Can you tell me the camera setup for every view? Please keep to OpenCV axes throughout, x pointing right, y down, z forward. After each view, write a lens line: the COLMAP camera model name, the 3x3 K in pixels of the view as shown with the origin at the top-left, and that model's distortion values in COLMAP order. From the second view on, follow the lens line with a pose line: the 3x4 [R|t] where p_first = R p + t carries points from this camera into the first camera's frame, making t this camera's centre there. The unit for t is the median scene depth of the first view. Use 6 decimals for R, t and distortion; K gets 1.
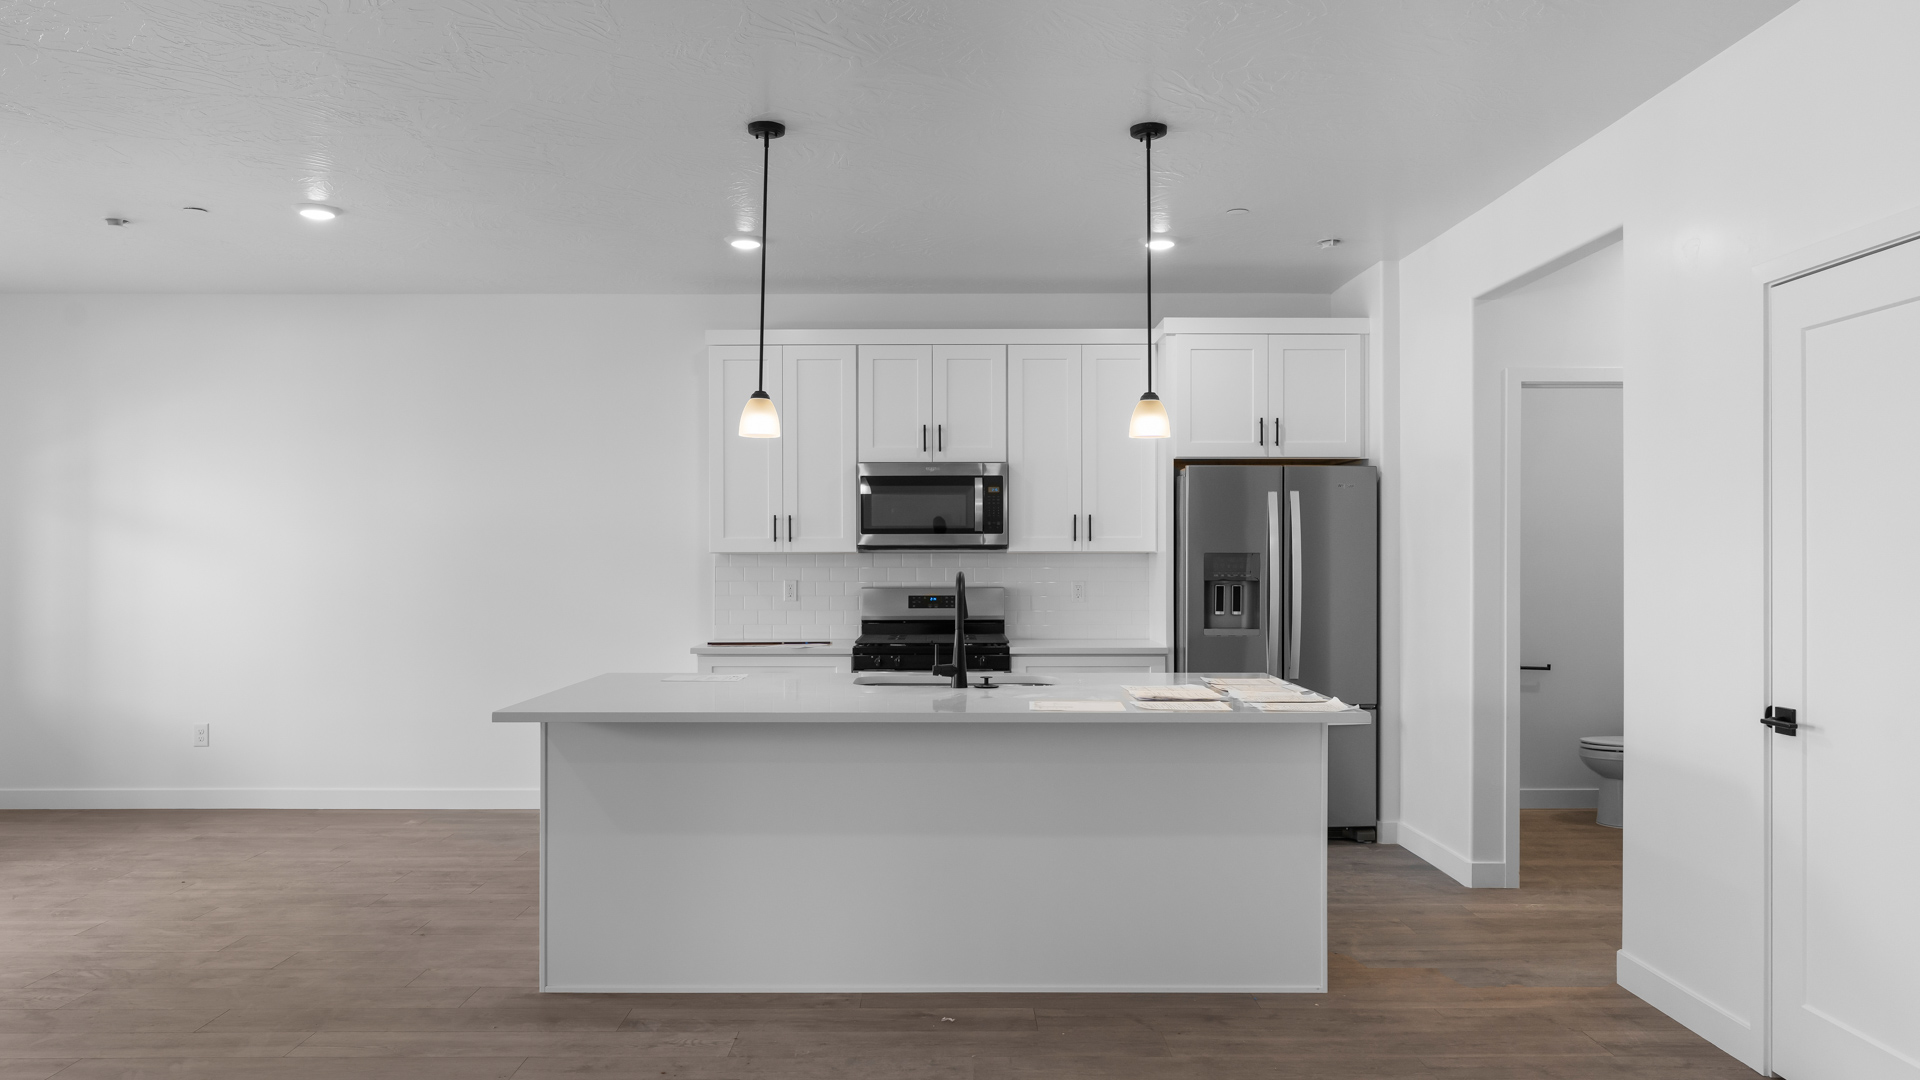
lens RADIAL K [[1316.5, 0, 960.0], [0, 1316.5, 540.0], [0, 0, 1]] dist [0.005162, 0.000984]
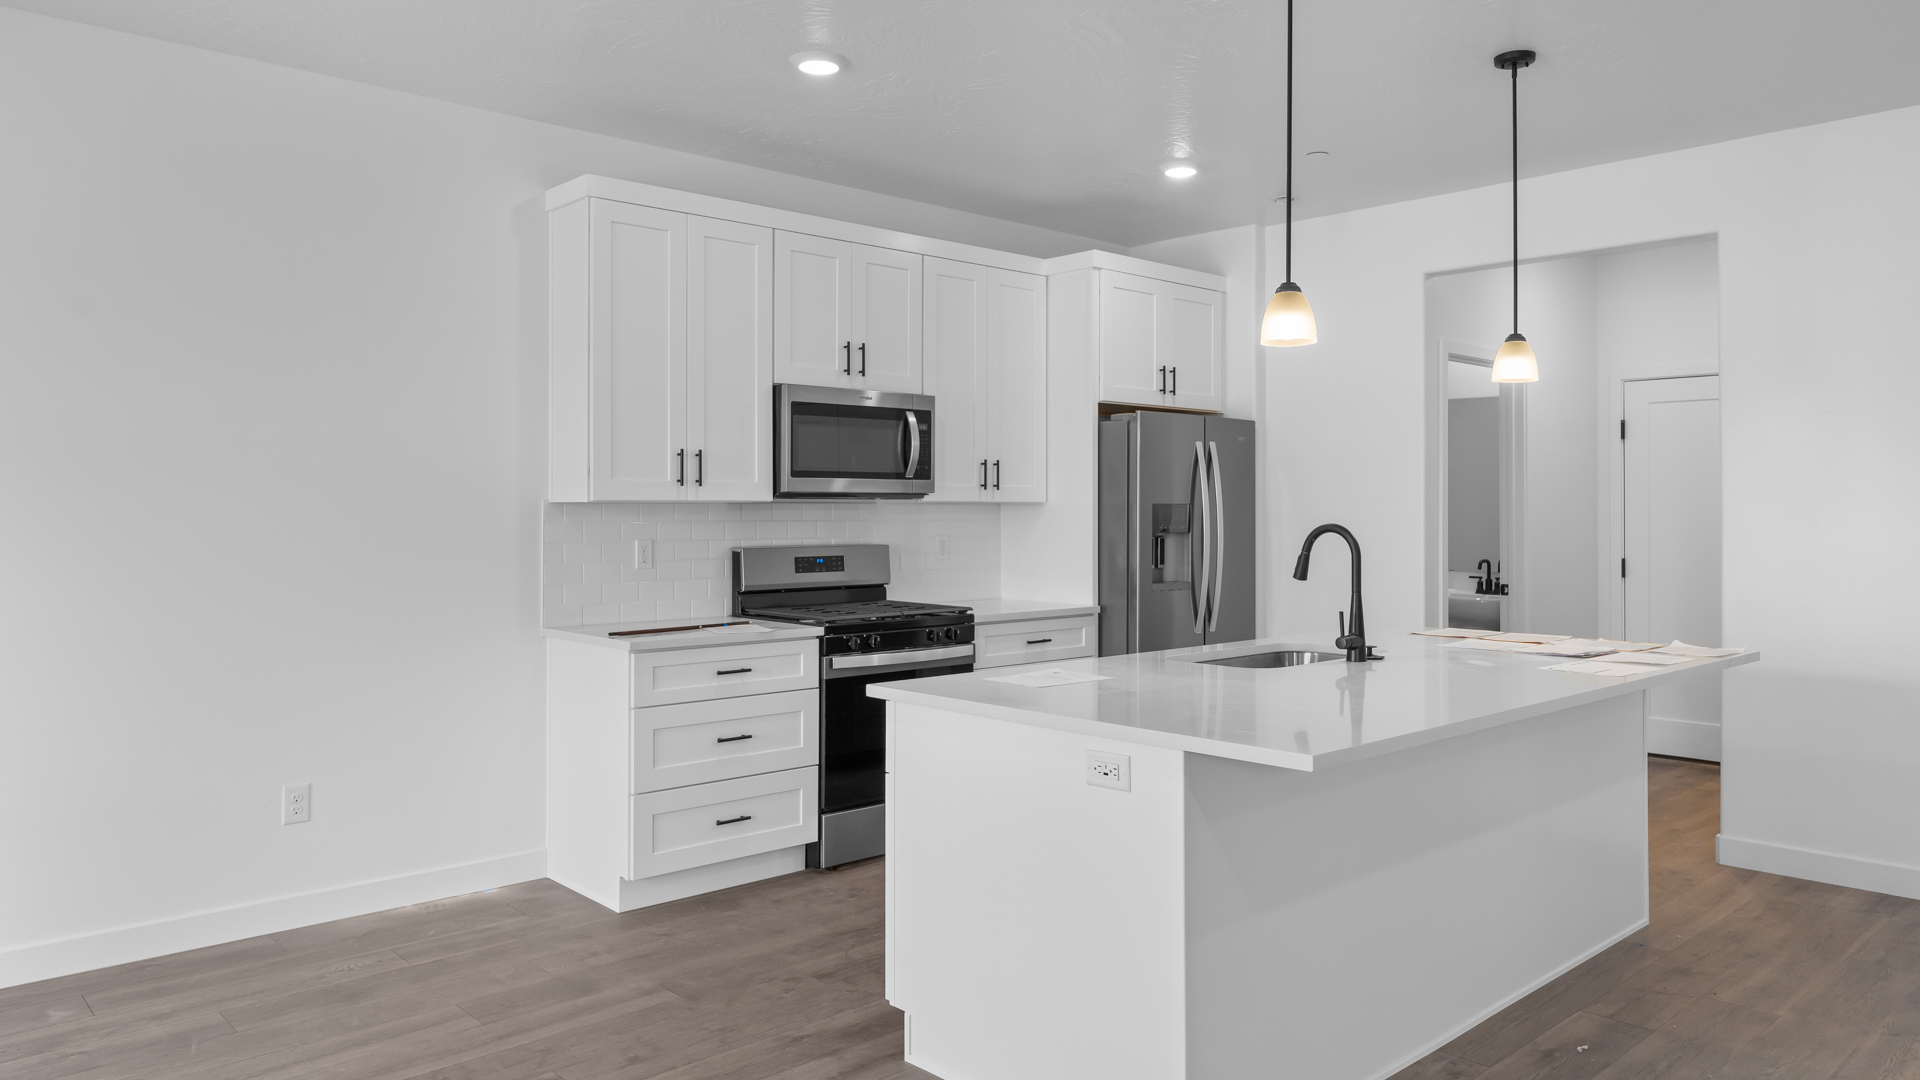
lens RADIAL K [[1289.9, 0, 960.9], [0, 1289.9, 500.2], [0, 0, 1]] dist [-0.001766, -0.002376]
pose [[0.734748, 0.004591, 0.678325, -0.506597], [-0.009274, 0.999952, 0.003277, 0.005259], [-0.678277, -0.008698, 0.734755, 0.383182]]
